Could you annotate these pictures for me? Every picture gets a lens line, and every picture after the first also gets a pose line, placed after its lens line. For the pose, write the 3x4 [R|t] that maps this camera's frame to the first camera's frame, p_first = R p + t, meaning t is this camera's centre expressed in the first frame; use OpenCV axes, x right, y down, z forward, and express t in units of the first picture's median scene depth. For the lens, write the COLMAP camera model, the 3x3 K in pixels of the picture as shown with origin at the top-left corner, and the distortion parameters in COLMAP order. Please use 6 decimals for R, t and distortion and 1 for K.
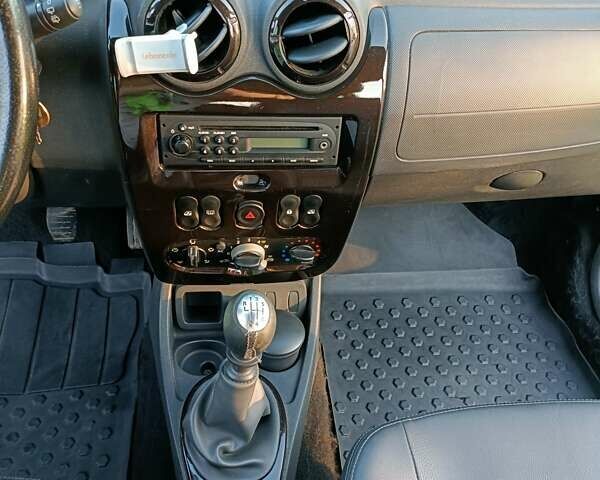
lens RADIAL K [[577.8, 0, 298.7], [0, 577.8, 239.1], [0, 0, 1]] dist [0.045753, 0.000000]
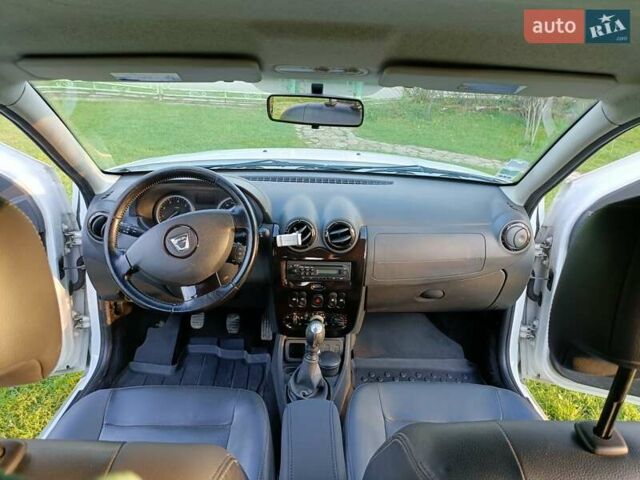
lens RADIAL K [[497.5, 0, 322.6], [0, 497.5, 240.2], [0, 0, 1]] dist [0.014550, 0.010947]
pose [[0.994097, -0.010441, -0.107991, 0.185848], [-0.030669, 0.927722, -0.372010, 0.549024], [0.104070, 0.373126, 0.921926, -1.180938]]
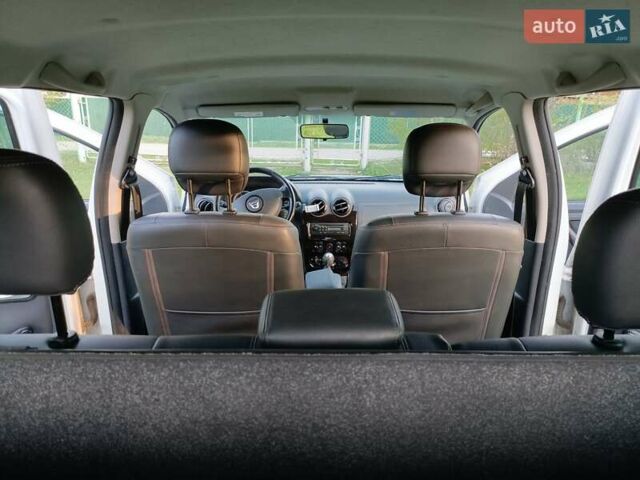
lens RADIAL K [[497.5, 0, 318.7], [0, 497.5, 241.9], [0, 0, 1]] dist [0.014550, 0.010947]
pose [[0.988616, -0.054029, -0.140424, 0.375712], [-0.022015, 0.871315, -0.490231, 1.812552], [0.148841, 0.487741, 0.860206, -2.319811]]
